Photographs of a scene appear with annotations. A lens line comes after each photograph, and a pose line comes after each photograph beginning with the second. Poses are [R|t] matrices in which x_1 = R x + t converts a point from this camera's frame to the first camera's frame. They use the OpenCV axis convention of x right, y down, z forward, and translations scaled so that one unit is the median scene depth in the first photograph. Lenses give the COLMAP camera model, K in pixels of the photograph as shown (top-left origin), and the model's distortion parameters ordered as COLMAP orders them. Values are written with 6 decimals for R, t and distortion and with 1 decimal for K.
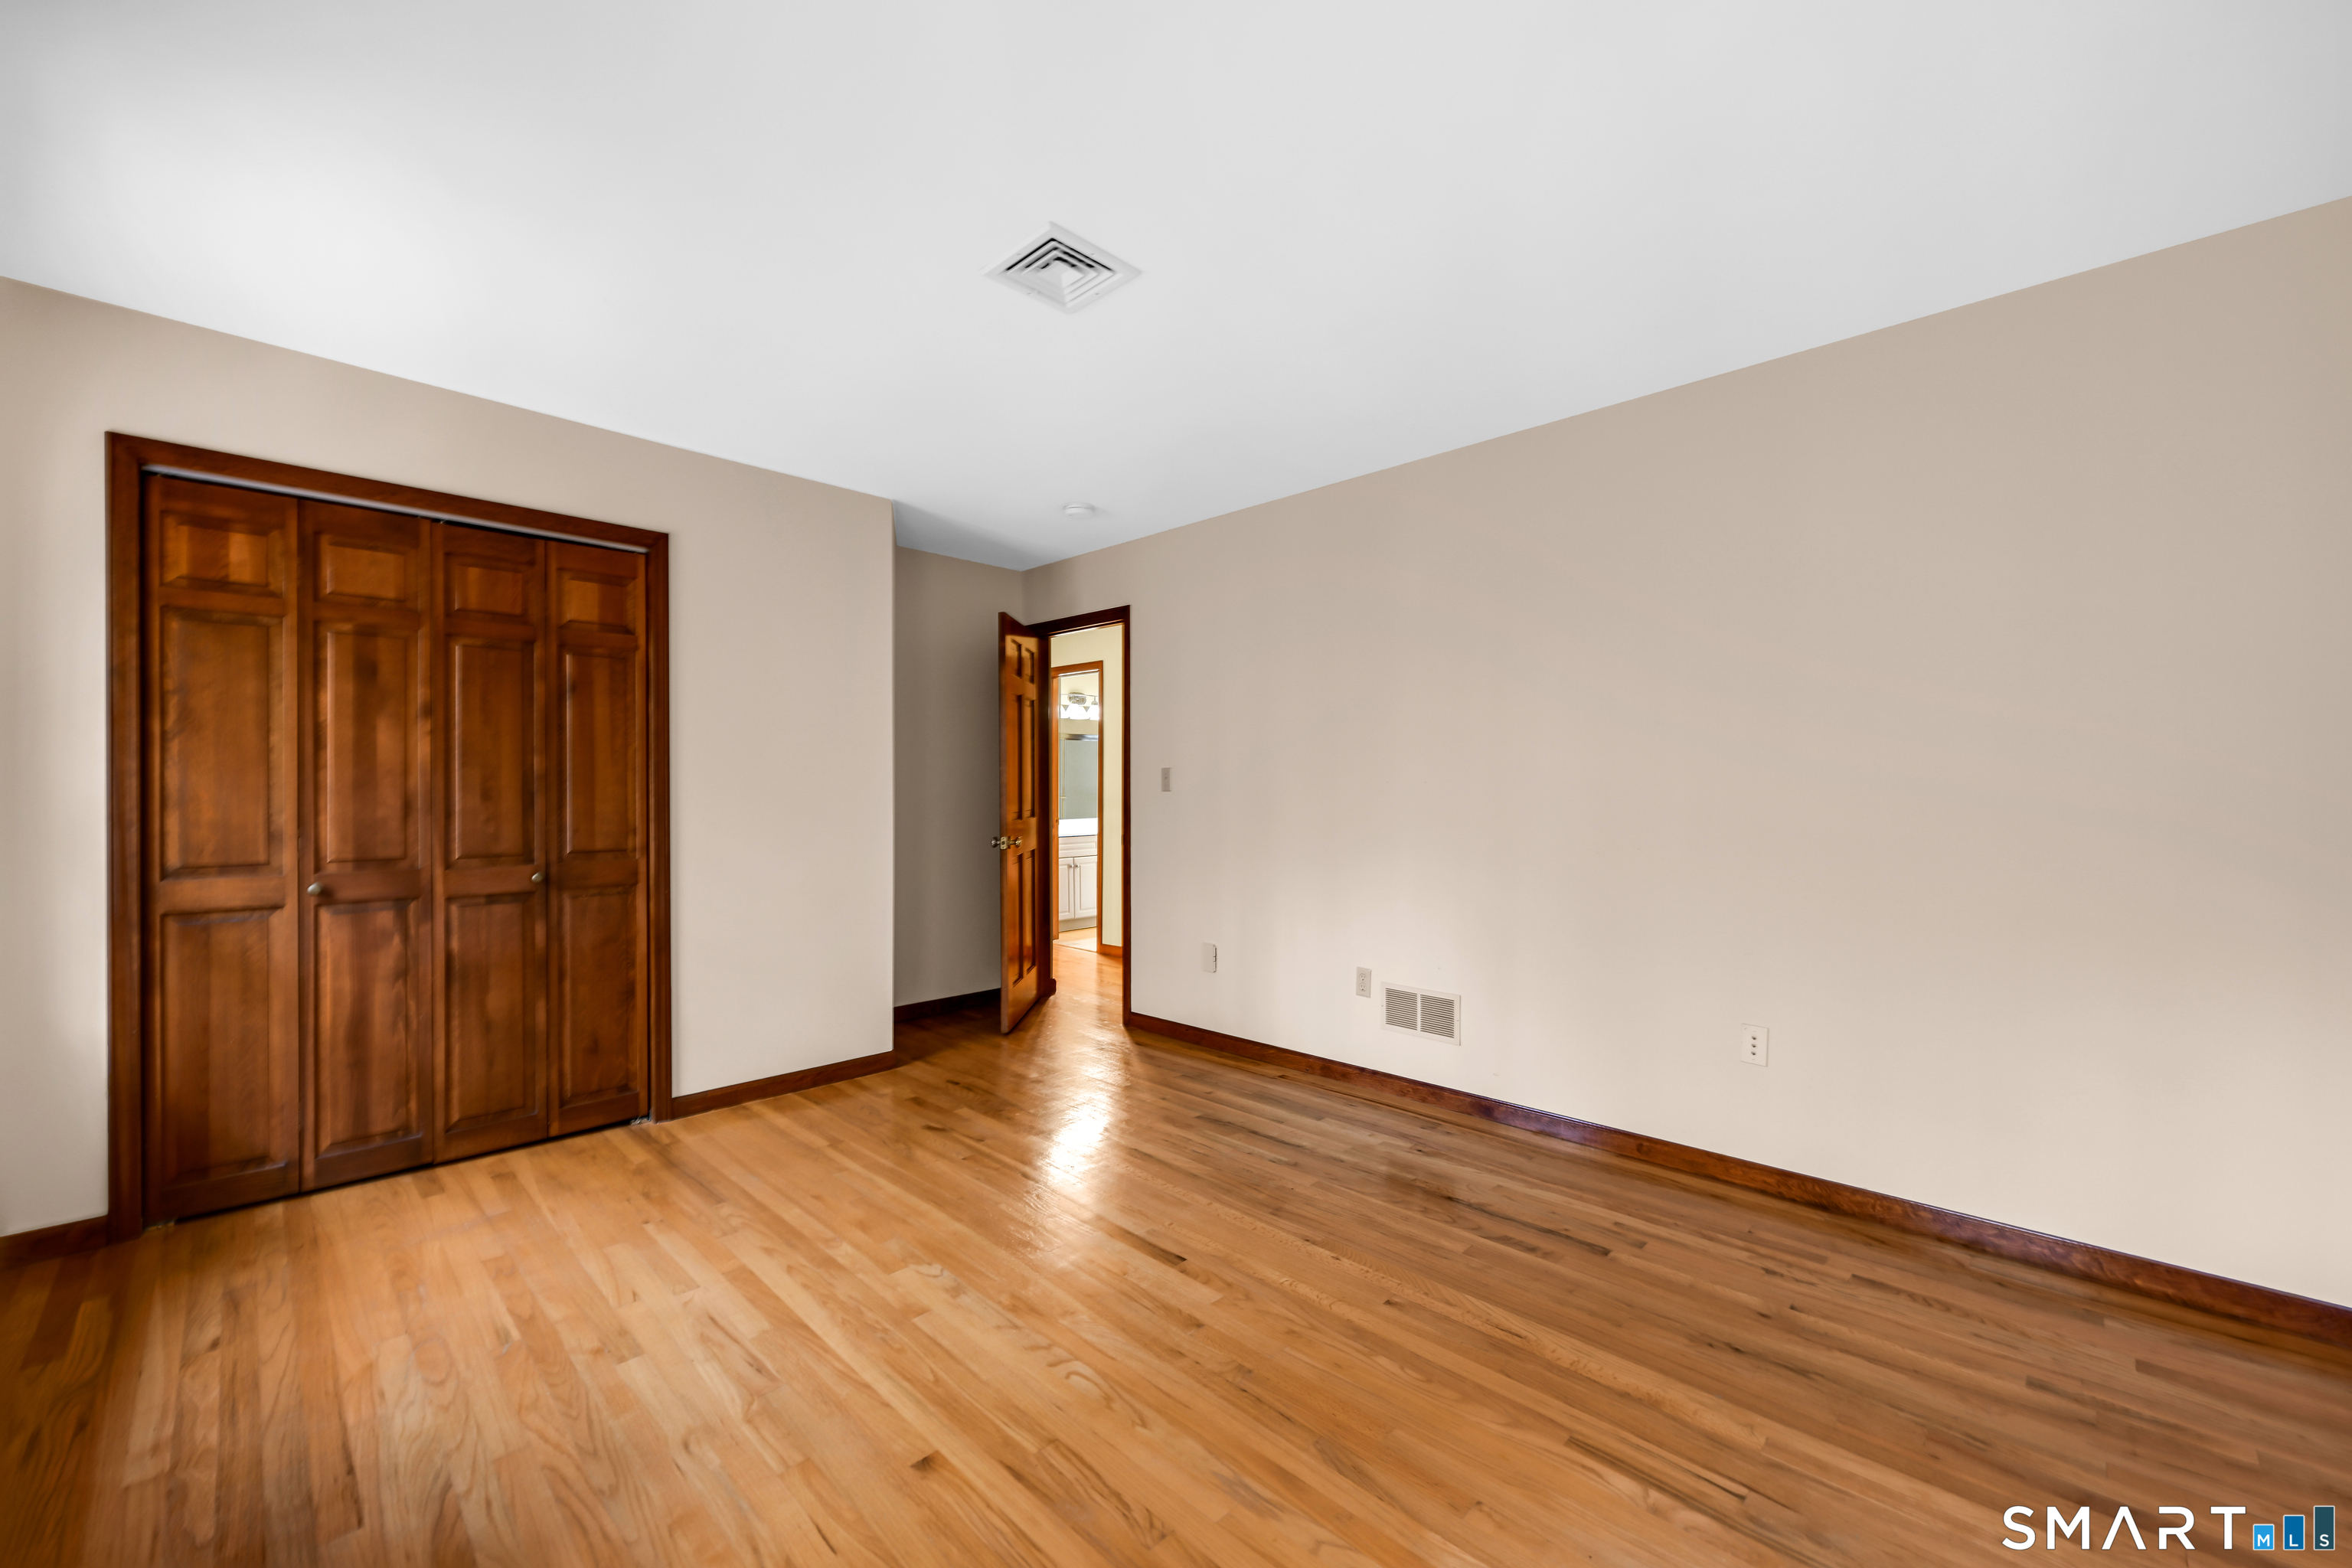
lens RADIAL K [[933.2, 0, 1191.9], [0, 933.2, 788.6], [0, 0, 1]] dist [-0.003099, -0.000771]
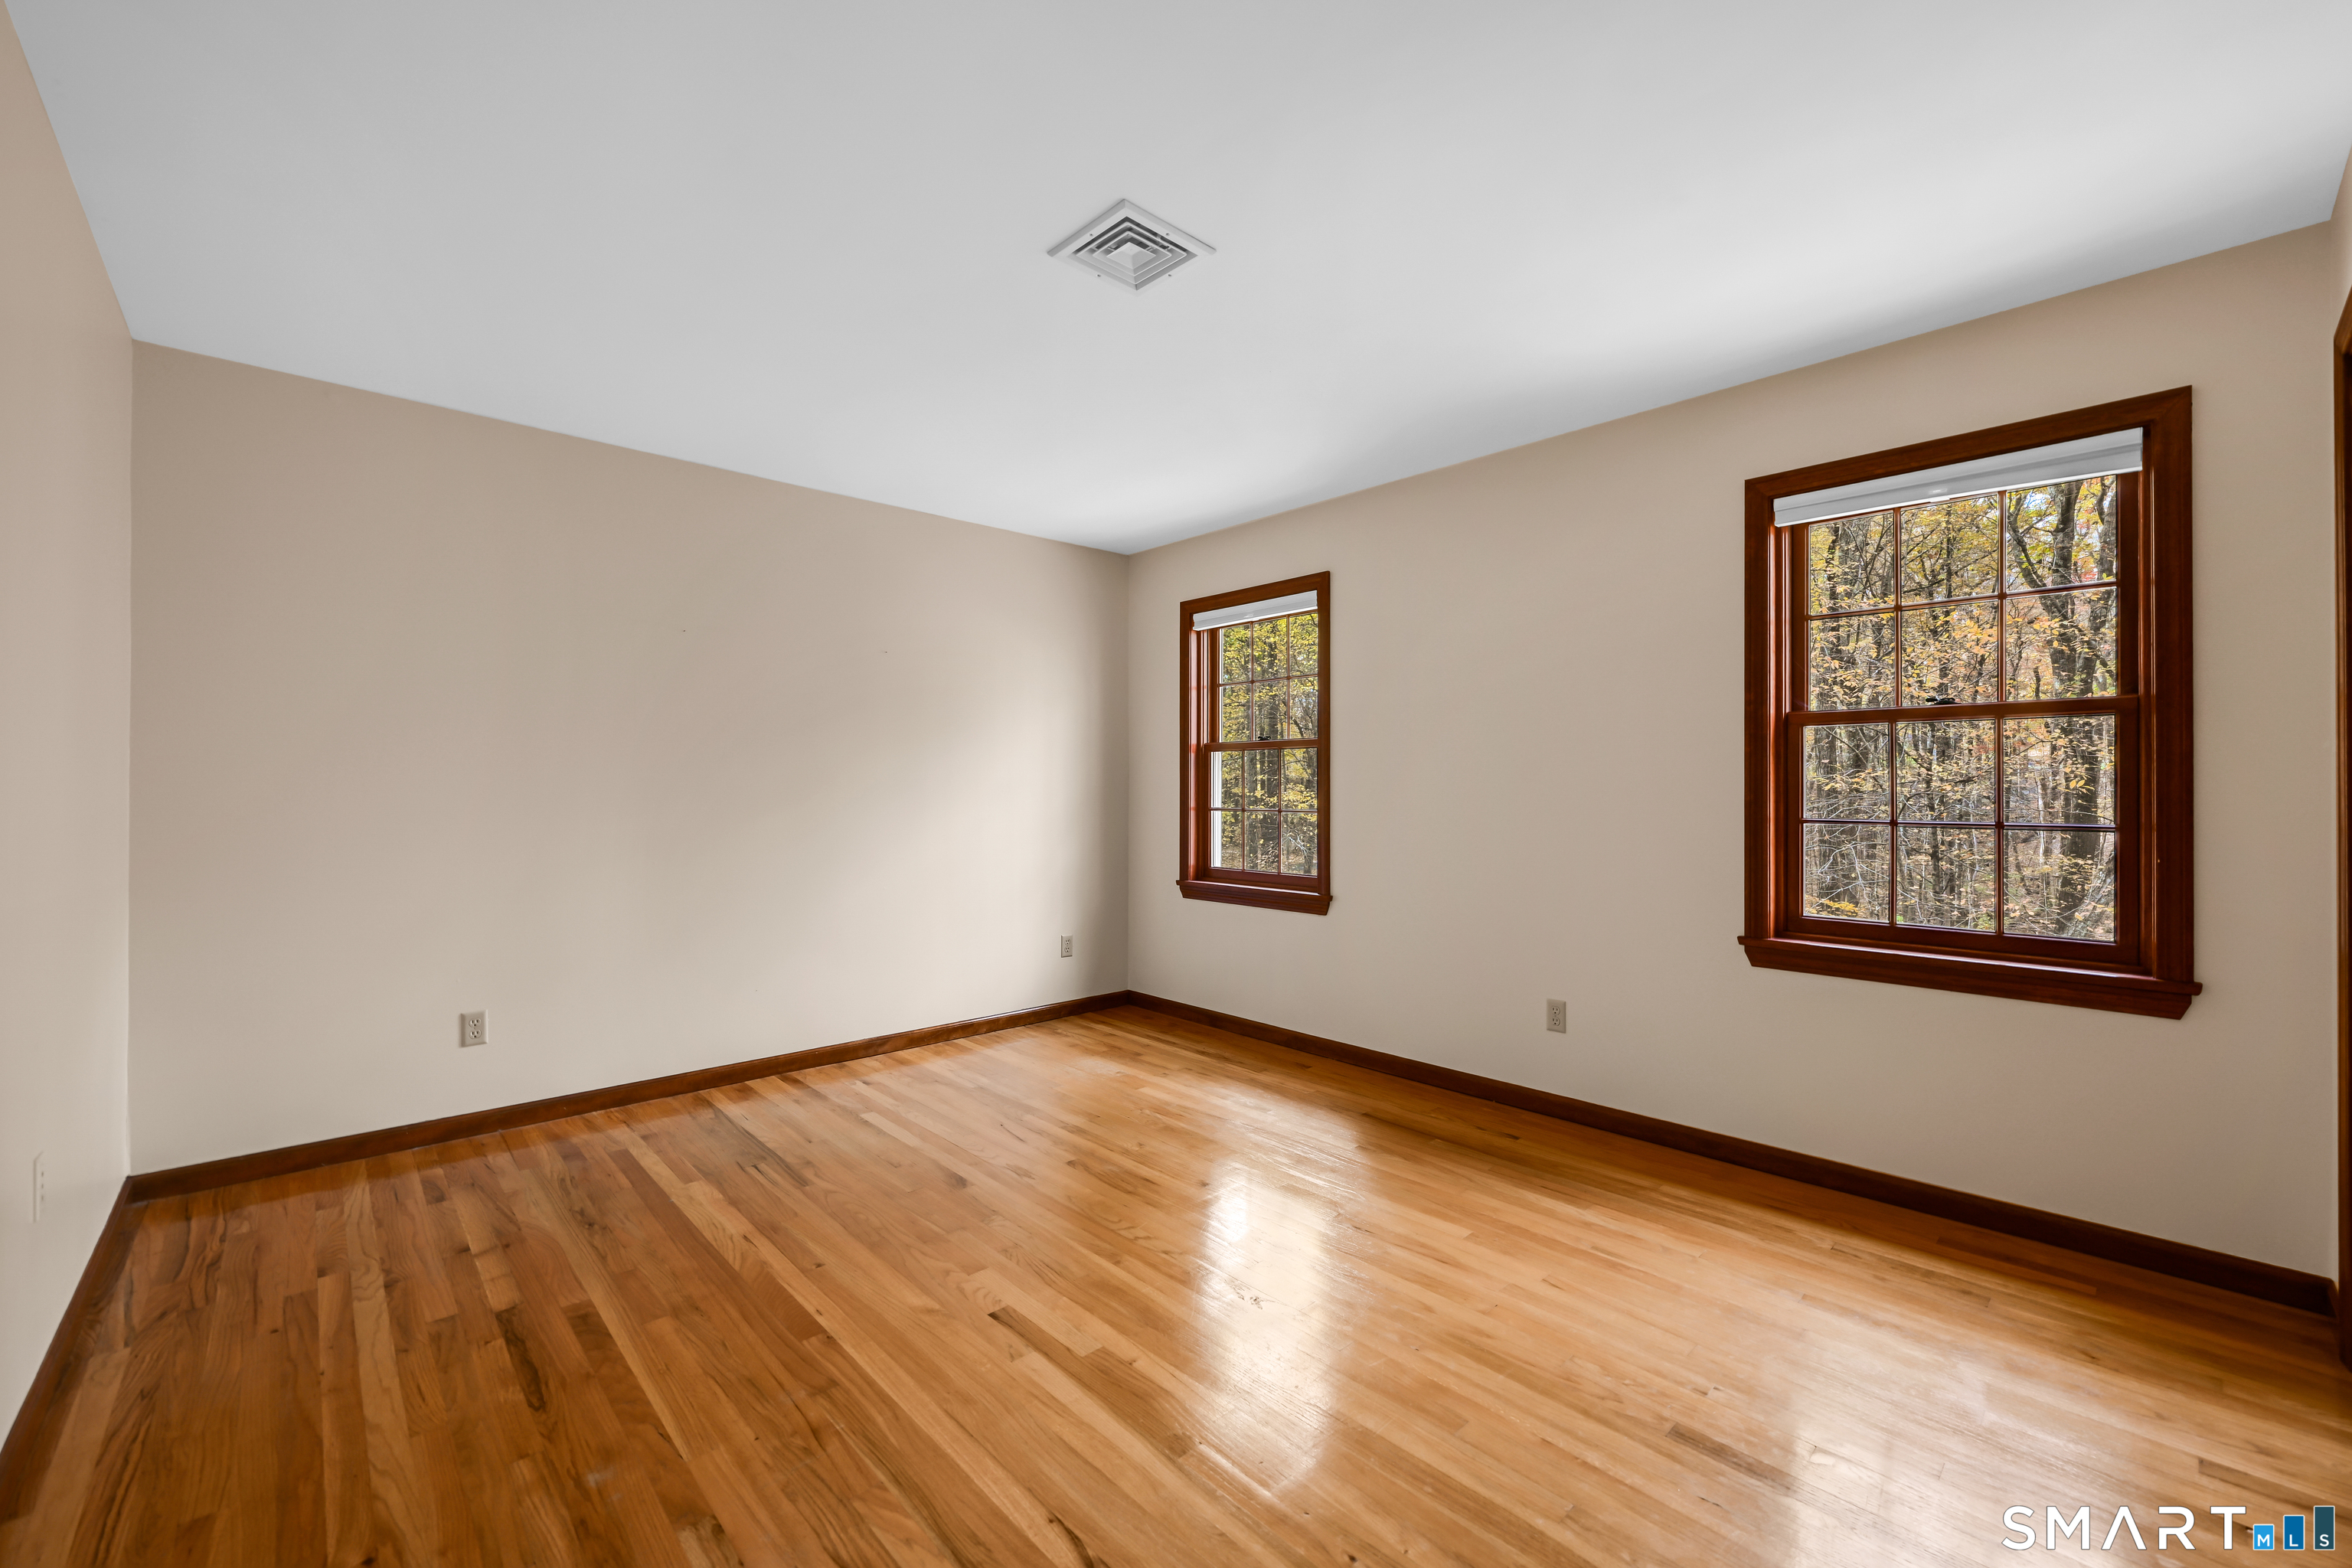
lens RADIAL K [[933.2, 0, 1191.9], [0, 933.2, 788.6], [0, 0, 1]] dist [-0.003099, -0.000771]
pose [[-0.999141, 0.000748, 0.041439, -0.265309], [0.000580, 0.999992, -0.004056, 0.016486], [-0.041442, -0.004028, -0.999133, 2.124568]]
